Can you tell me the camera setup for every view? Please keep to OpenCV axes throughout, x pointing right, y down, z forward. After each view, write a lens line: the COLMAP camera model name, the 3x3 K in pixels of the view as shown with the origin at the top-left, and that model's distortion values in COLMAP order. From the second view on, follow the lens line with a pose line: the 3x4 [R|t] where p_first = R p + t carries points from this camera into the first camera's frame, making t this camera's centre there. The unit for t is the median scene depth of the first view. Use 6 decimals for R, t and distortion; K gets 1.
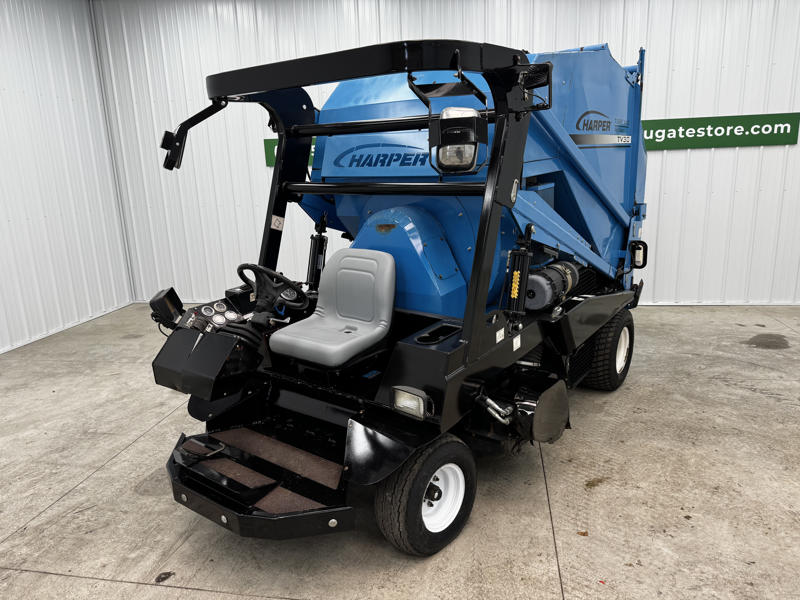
lens RADIAL K [[561.7, 0, 400.0], [0, 561.7, 300.0], [0, 0, 1]] dist [0.026633, -0.031632]
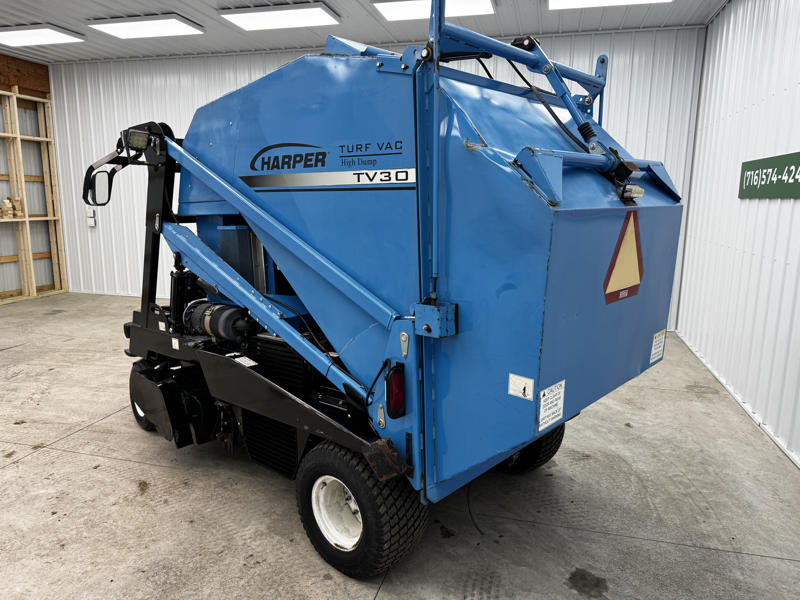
lens RADIAL K [[569.6, 0, 400.0], [0, 569.6, 300.0], [0, 0, 1]] dist [0.002102, -0.003869]
pose [[-0.095586, 0.211455, -0.972702, 1.327263], [-0.235392, 0.944660, 0.228490, -0.408764], [0.967189, 0.250807, -0.040521, 1.453456]]
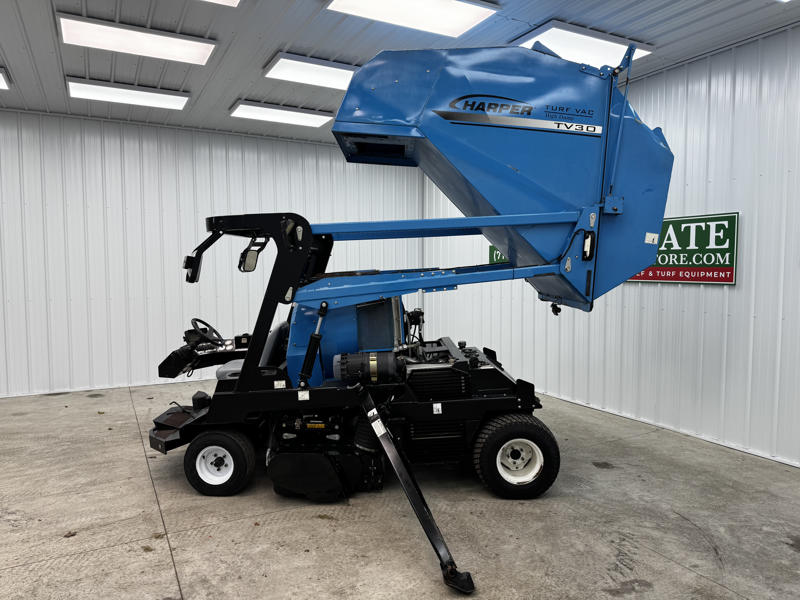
lens RADIAL K [[560.3, 0, 401.0], [0, 560.3, 298.5], [0, 0, 1]] dist [0.052456, -0.063823]
pose [[0.610037, 0.079606, -0.788364, 1.453520], [-0.199542, 0.978309, -0.055620, -0.136778], [0.766836, 0.191243, 0.612689, 0.232182]]
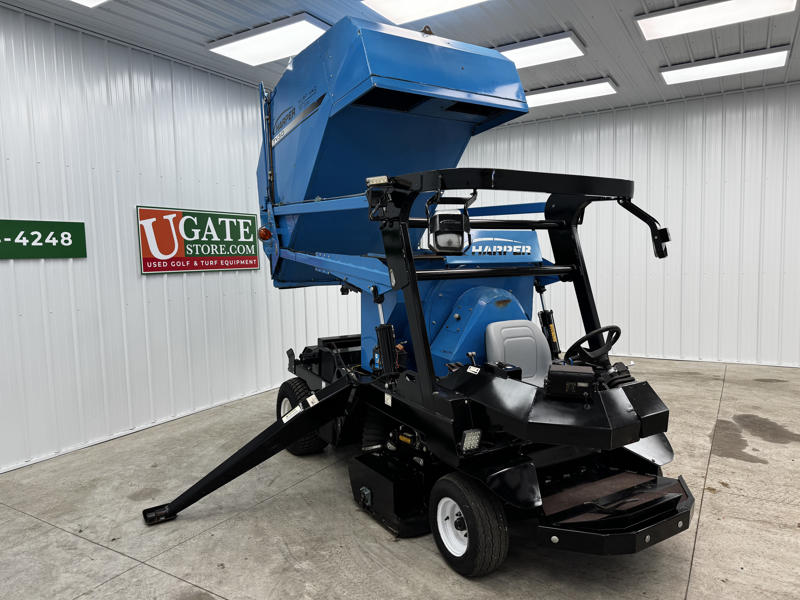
lens RADIAL K [[561.7, 0, 400.0], [0, 561.7, 300.0], [0, 0, 1]] dist [0.026633, -0.031632]
pose [[0.375615, -0.048084, 0.925528, -1.269646], [0.223387, 0.973906, -0.040062, -0.137993], [-0.899451, 0.221799, 0.376555, 0.740525]]
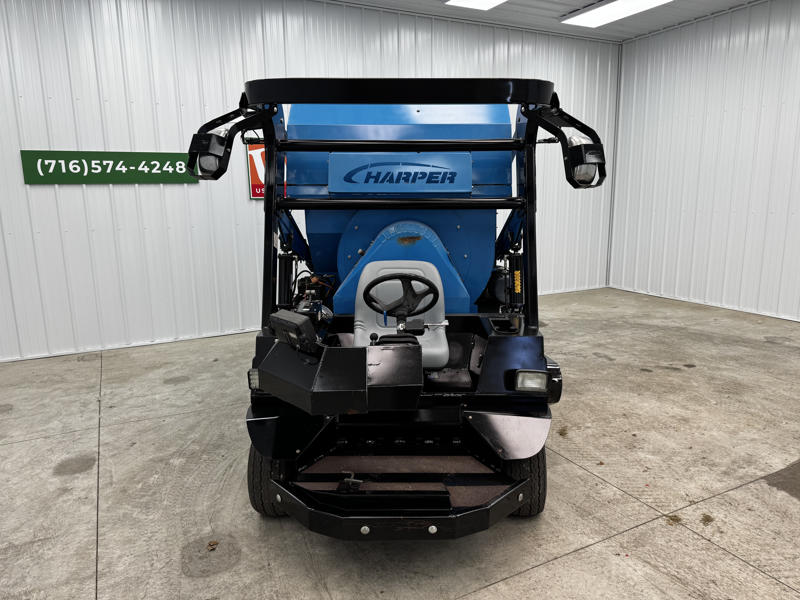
lens RADIAL K [[561.7, 0, 402.2], [0, 561.7, 299.5], [0, 0, 1]] dist [0.032735, -0.038544]
pose [[0.802038, -0.089301, 0.590559, -0.683546], [0.121879, 0.992425, -0.015455, -0.001208], [-0.584705, 0.084372, 0.806846, 0.152813]]
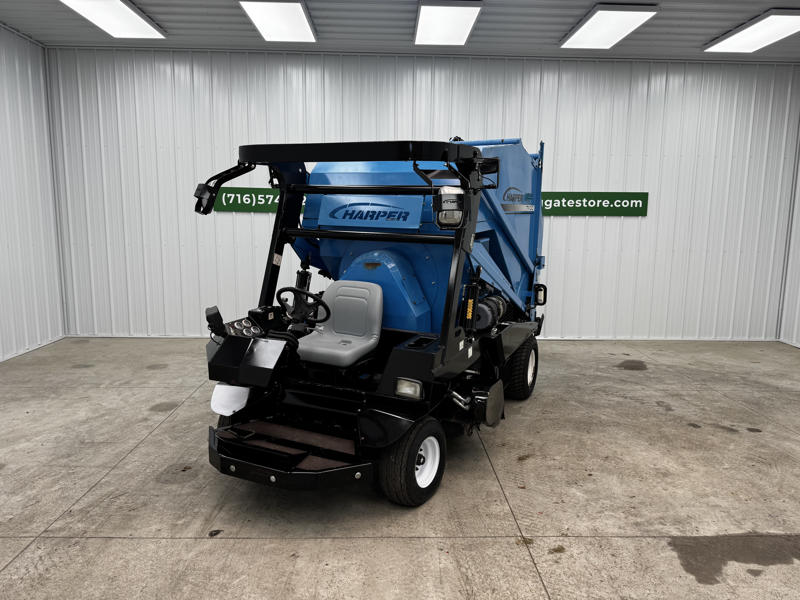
lens RADIAL K [[560.3, 0, 401.0], [0, 560.3, 298.5], [0, 0, 1]] dist [0.052456, -0.063823]
pose [[0.979778, 0.020085, 0.199076, -0.219960], [-0.002263, 0.995998, -0.089350, 0.065511], [-0.200073, 0.087093, 0.975902, -0.290974]]
